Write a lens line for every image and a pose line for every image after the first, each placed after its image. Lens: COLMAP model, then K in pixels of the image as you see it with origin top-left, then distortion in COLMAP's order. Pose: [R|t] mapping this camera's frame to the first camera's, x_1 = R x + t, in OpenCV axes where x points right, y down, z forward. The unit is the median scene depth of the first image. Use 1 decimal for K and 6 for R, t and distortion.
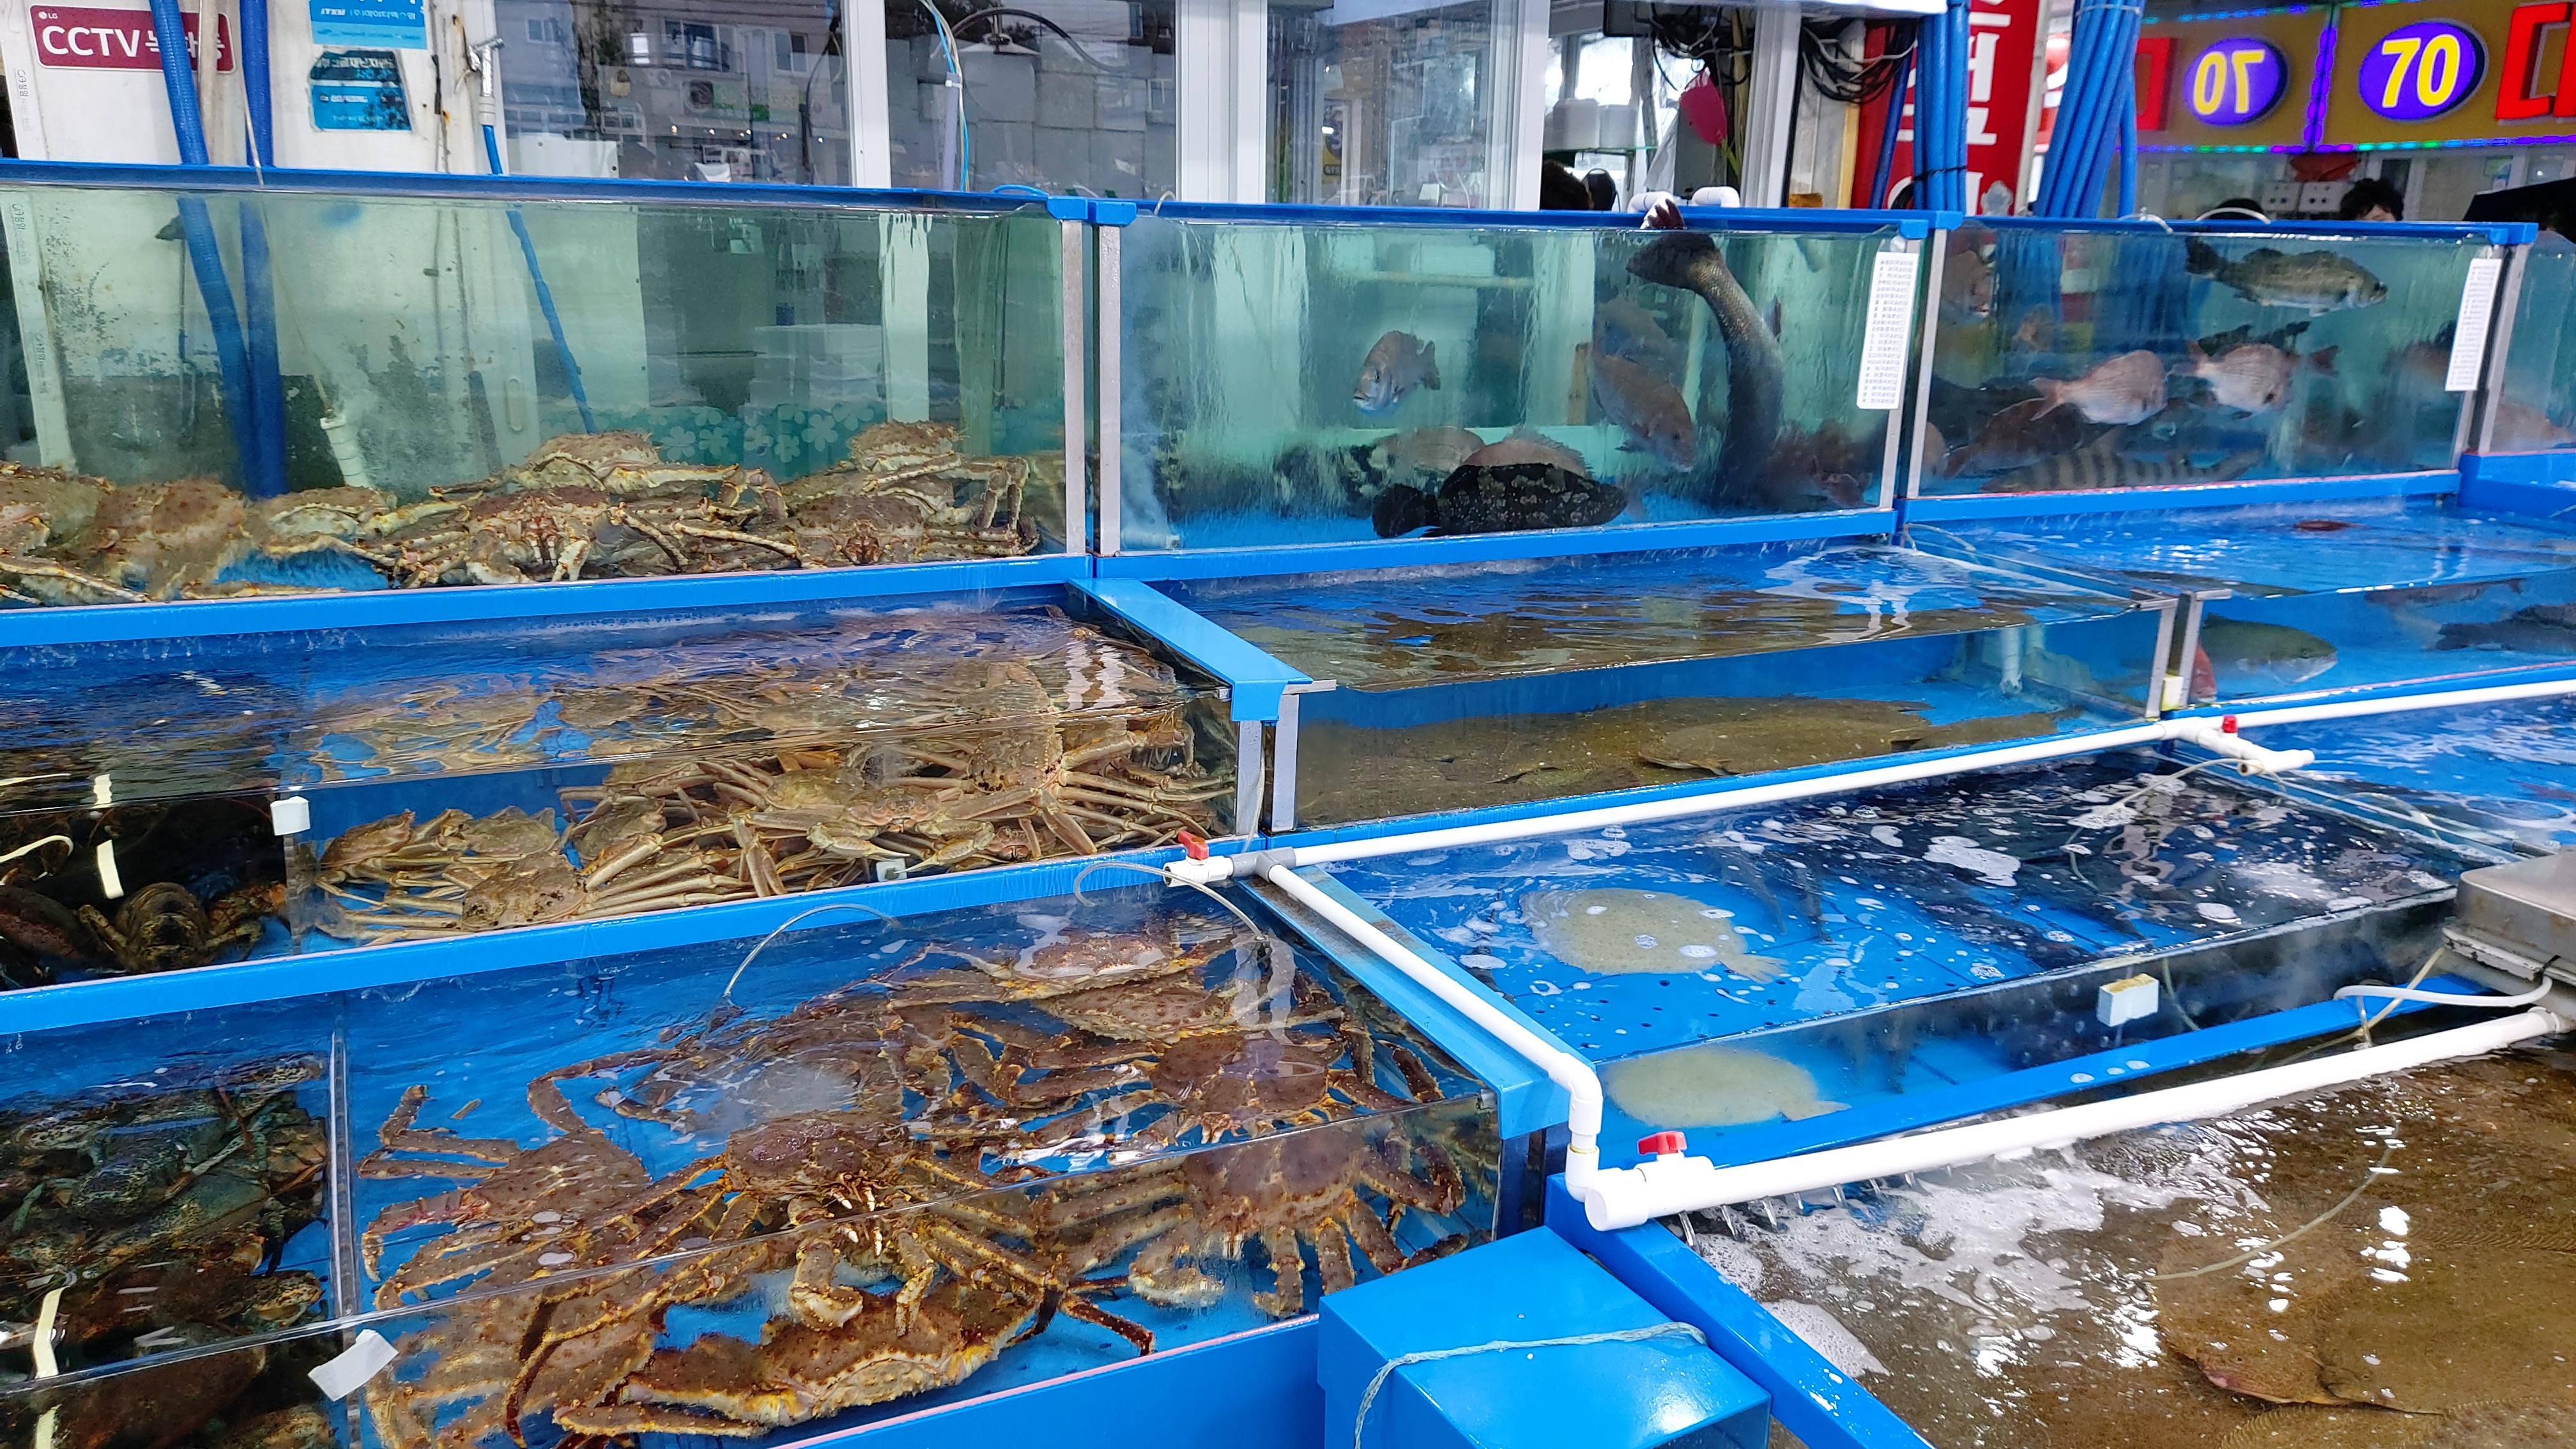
lens RADIAL K [[1880.4, 0, 1288.0], [0, 1880.4, 724.5], [0, 0, 1]] dist [0.013573, 0.004641]
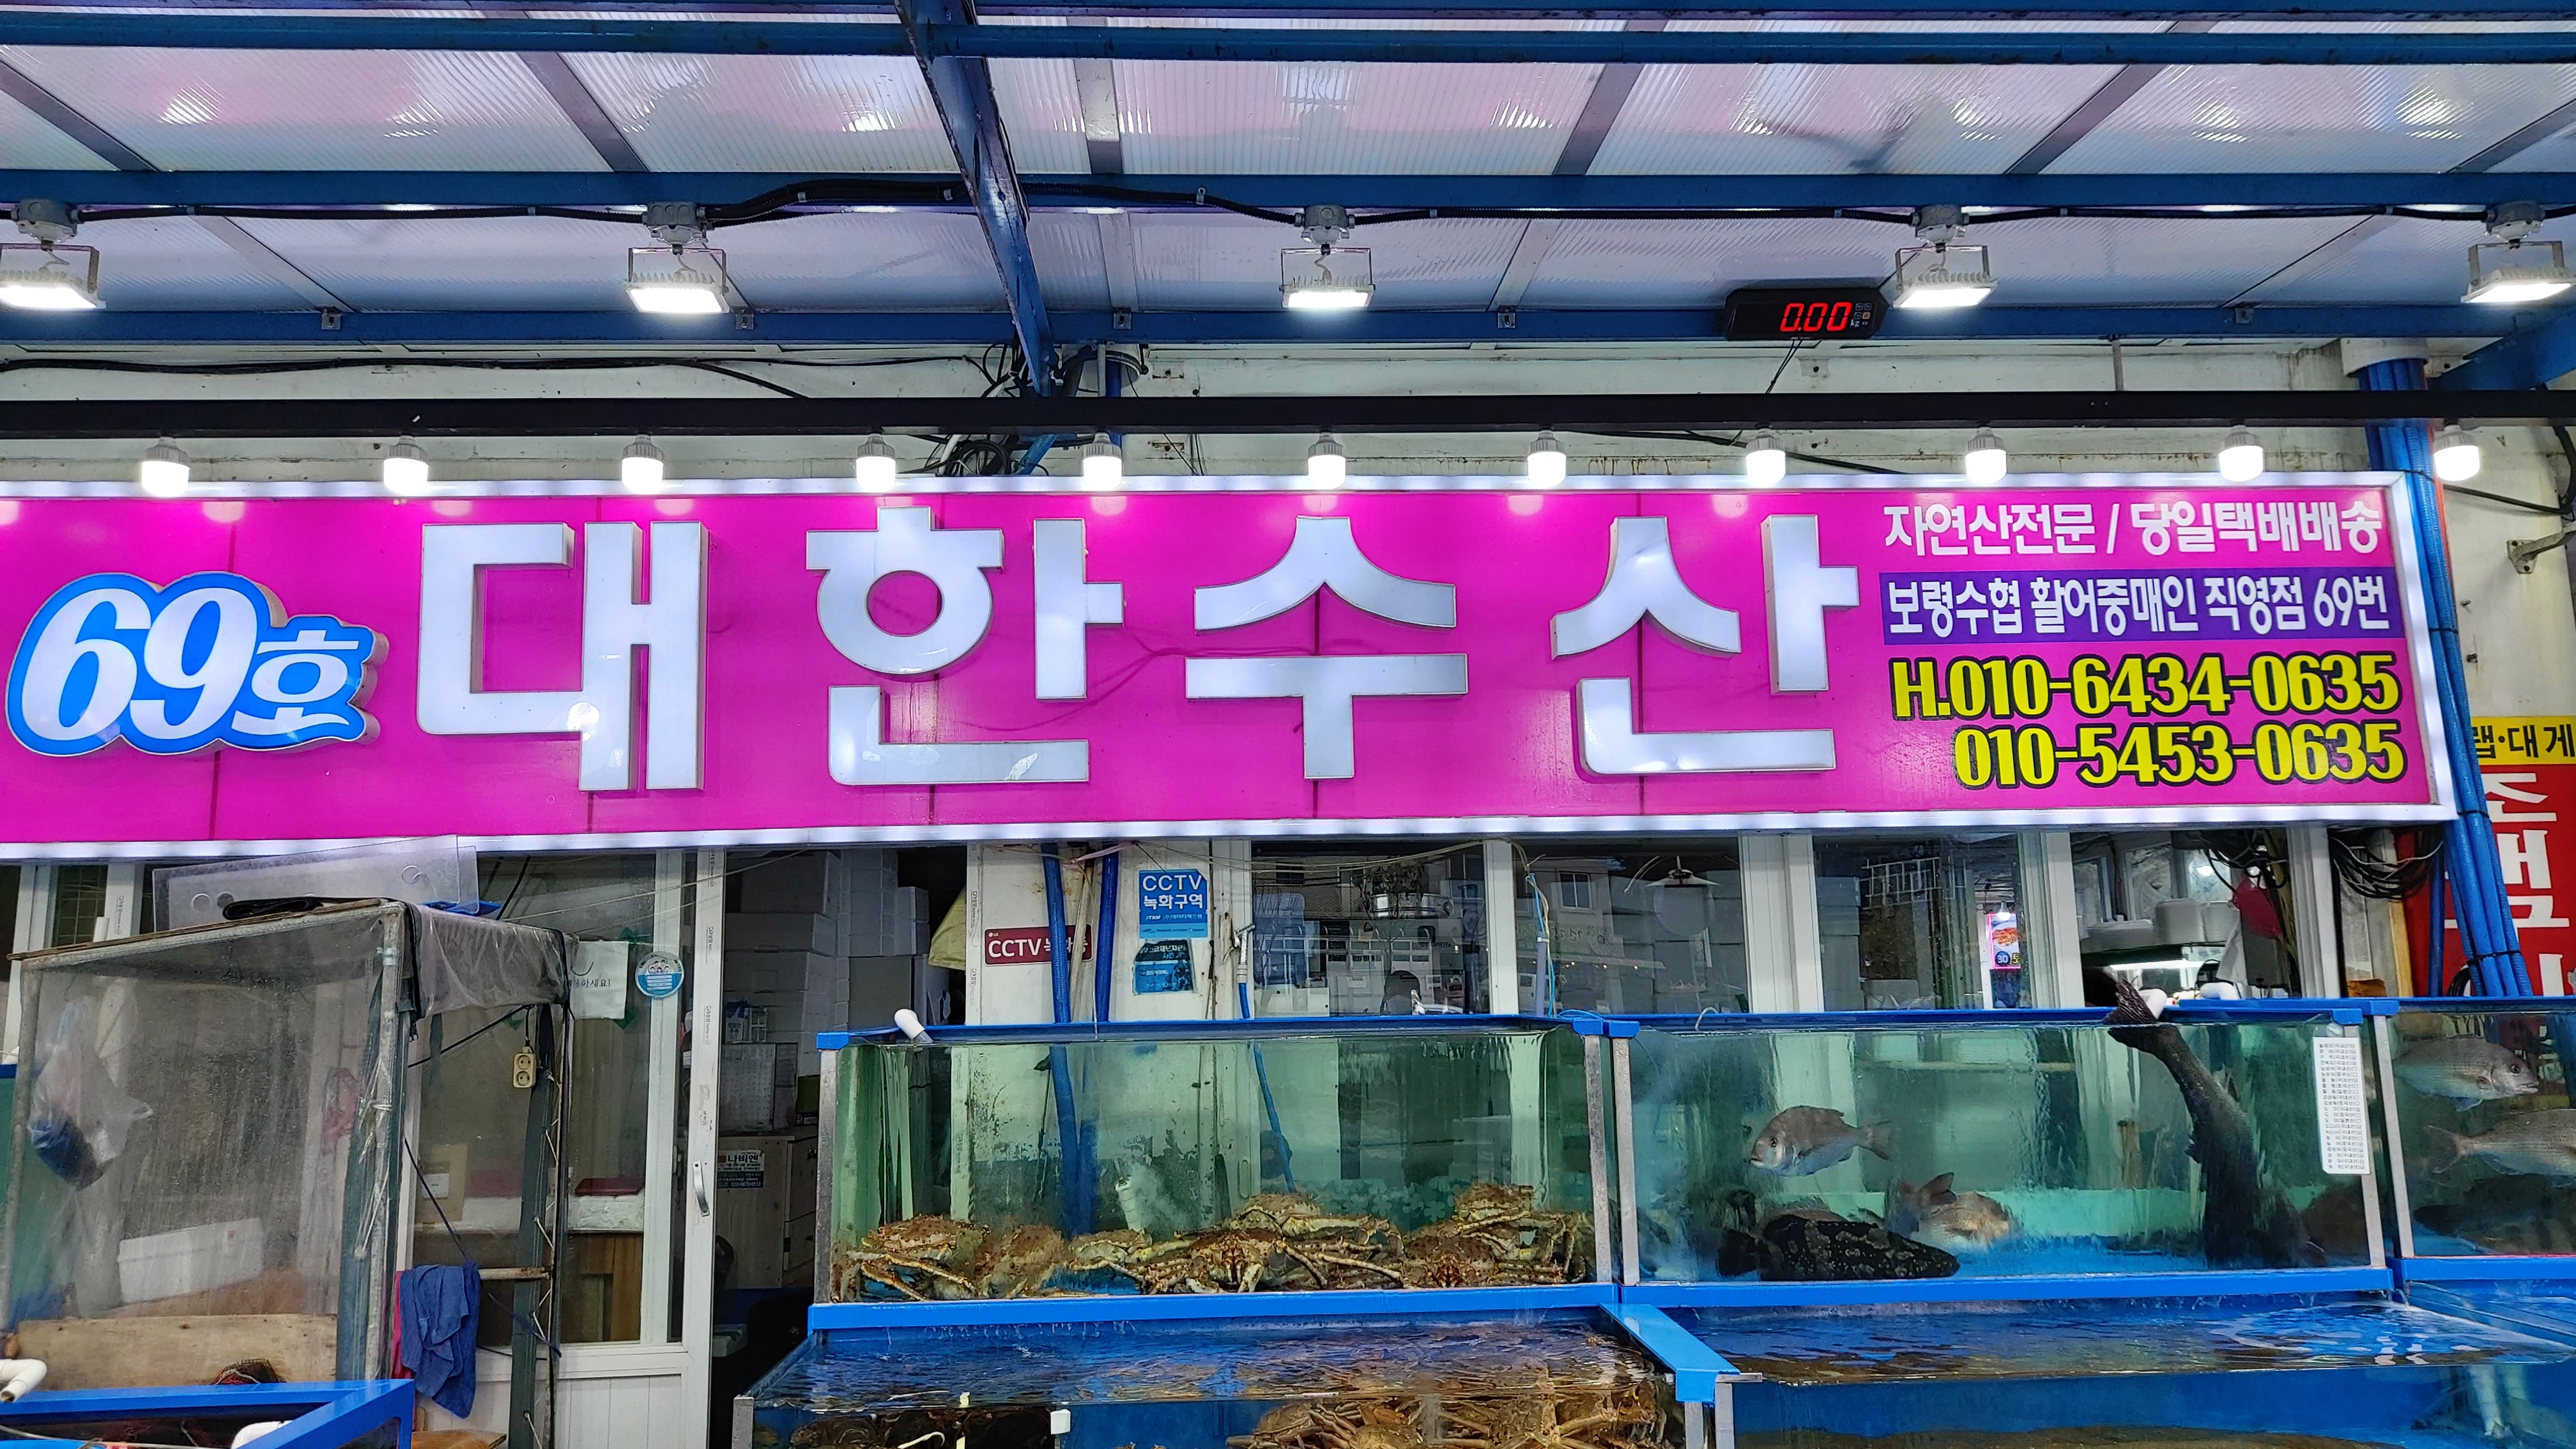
lens RADIAL K [[1880.4, 0, 1288.0], [0, 1880.4, 724.5], [0, 0, 1]] dist [0.013573, 0.004641]
pose [[0.921867, -0.098234, -0.374848, 0.183935], [-0.061704, 0.917780, -0.392266, 0.069516], [0.382562, 0.384747, 0.840010, -0.299234]]
